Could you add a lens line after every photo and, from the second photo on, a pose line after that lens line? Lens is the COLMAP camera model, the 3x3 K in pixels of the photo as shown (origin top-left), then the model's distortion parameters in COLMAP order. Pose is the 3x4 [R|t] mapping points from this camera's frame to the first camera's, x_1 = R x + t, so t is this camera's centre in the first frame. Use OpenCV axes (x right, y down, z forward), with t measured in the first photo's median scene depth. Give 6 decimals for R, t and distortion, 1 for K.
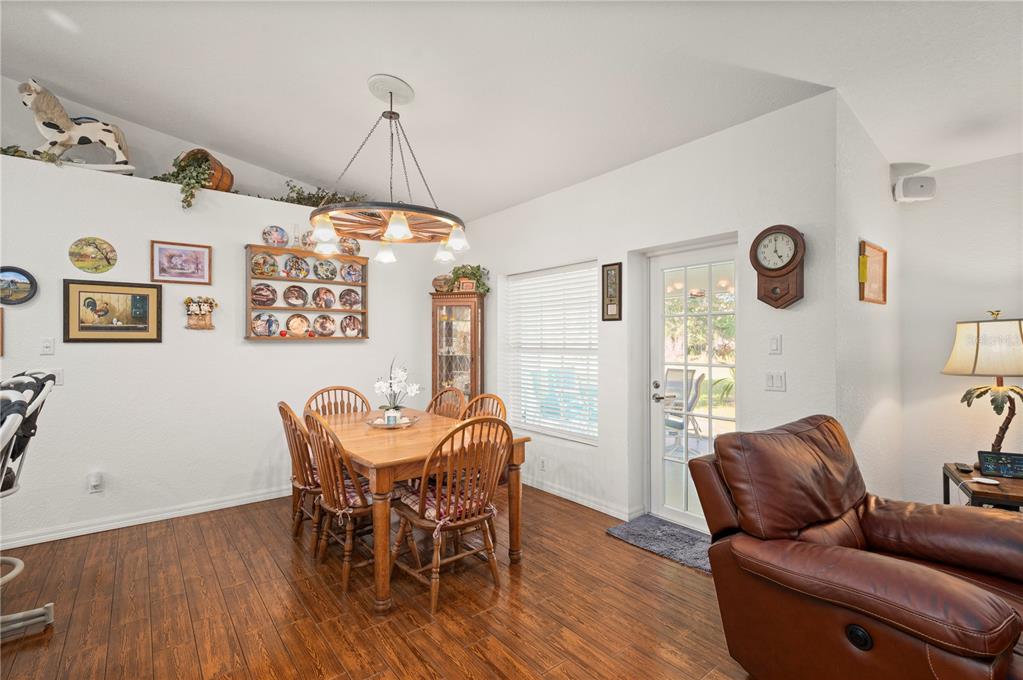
lens RADIAL K [[474.3, 0, 513.5], [0, 474.3, 337.9], [0, 0, 1]] dist [0.001704, 0.000059]
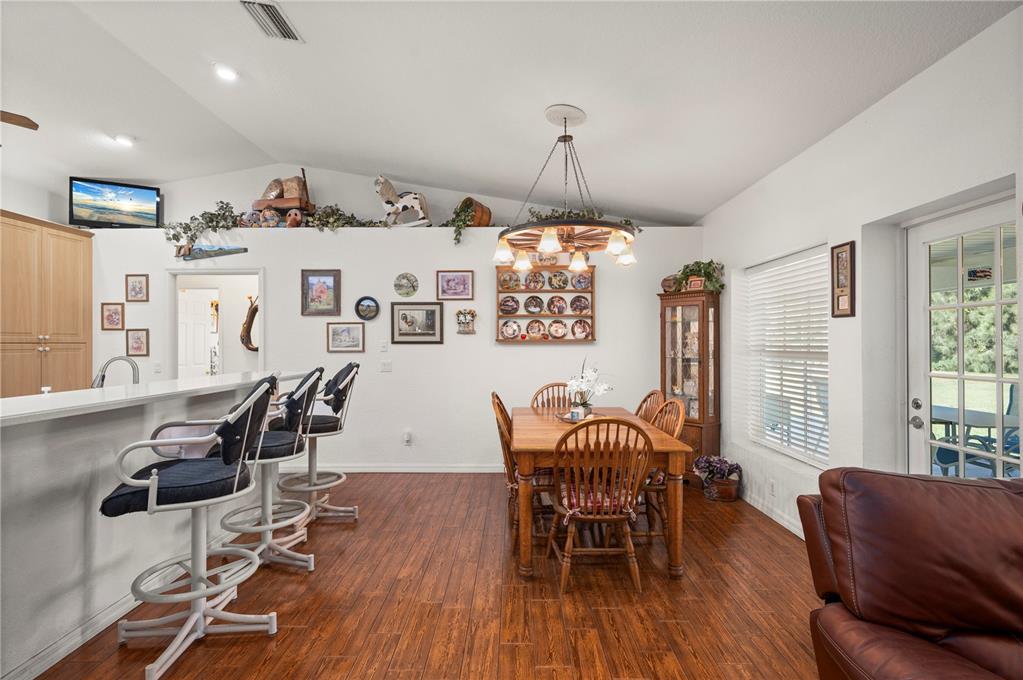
lens RADIAL K [[475.2, 0, 510.0], [0, 475.2, 339.8], [0, 0, 1]] dist [0.002580, 0.000289]
pose [[0.776701, -0.003516, -0.629859, 0.278834], [0.004034, 0.999992, -0.000609, -0.000721], [0.629856, -0.002068, 0.776709, 0.050133]]
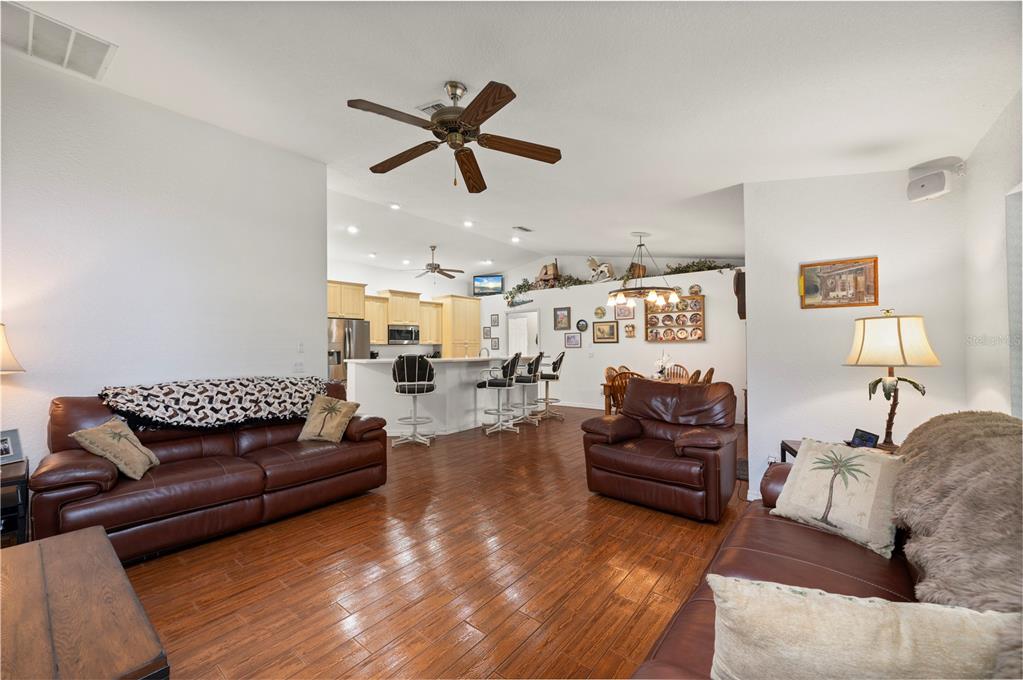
lens RADIAL K [[413.9, 0, 503.4], [0, 413.9, 334.3], [0, 0, 1]] dist [-0.000784, -0.000183]
pose [[0.200123, -0.027884, -0.979374, 1.340404], [0.013159, 0.999581, -0.025770, 0.011679], [0.979682, -0.007730, 0.200406, -0.065610]]
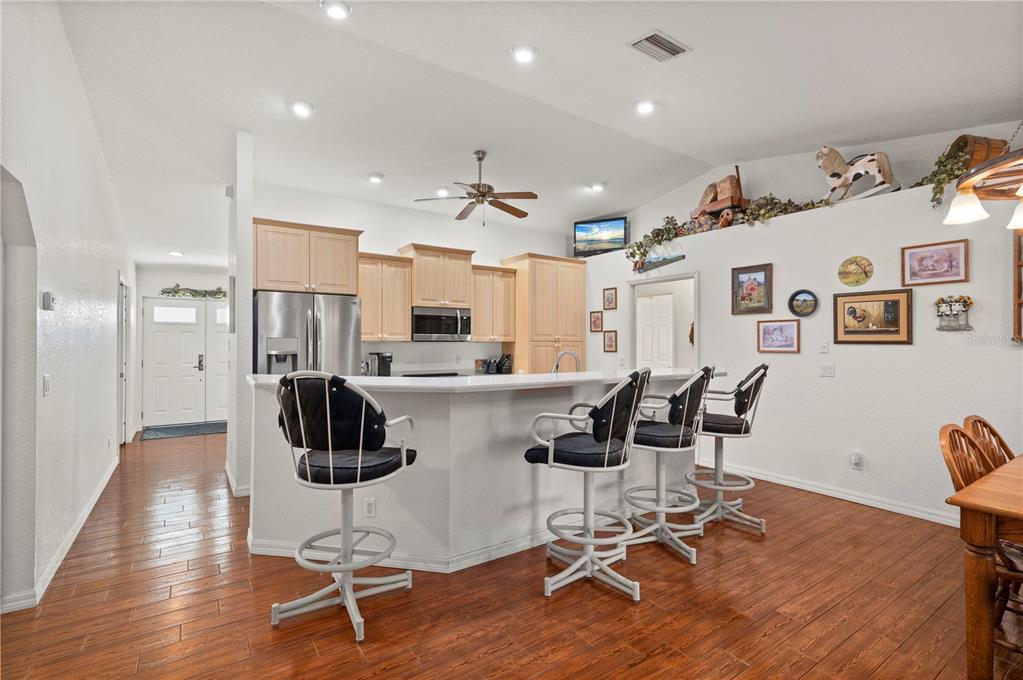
lens RADIAL K [[475.2, 0, 510.0], [0, 475.2, 339.8], [0, 0, 1]] dist [0.002580, 0.000289]
pose [[-0.077265, -0.002393, -0.997008, 0.357117], [0.002808, 0.999993, -0.002617, -0.000068], [0.997007, -0.003002, -0.077258, 0.207961]]
